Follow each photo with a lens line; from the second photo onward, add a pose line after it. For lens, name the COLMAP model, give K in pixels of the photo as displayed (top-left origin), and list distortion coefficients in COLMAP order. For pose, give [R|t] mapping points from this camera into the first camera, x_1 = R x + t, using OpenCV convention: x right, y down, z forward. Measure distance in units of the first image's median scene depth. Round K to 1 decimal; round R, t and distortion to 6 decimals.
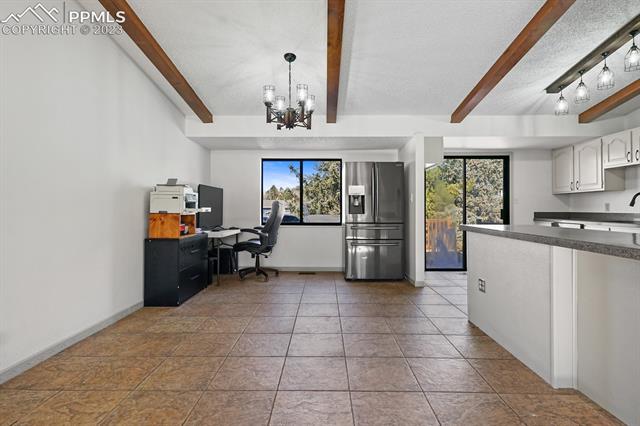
lens RADIAL K [[326.6, 0, 320.6], [0, 326.6, 195.8], [0, 0, 1]] dist [0.003133, 0.000232]
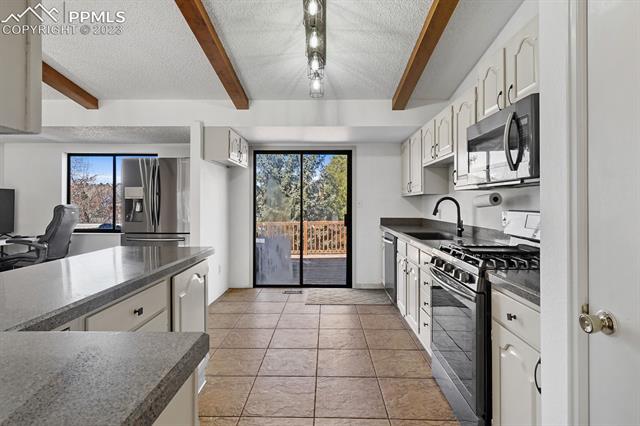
lens RADIAL K [[326.6, 0, 320.6], [0, 326.6, 195.8], [0, 0, 1]] dist [0.003133, 0.000232]
pose [[0.999992, 0.001353, 0.003761, 0.489115], [-0.001424, 0.999821, 0.018845, -0.021845], [-0.003735, -0.018850, 0.999815, 0.159383]]
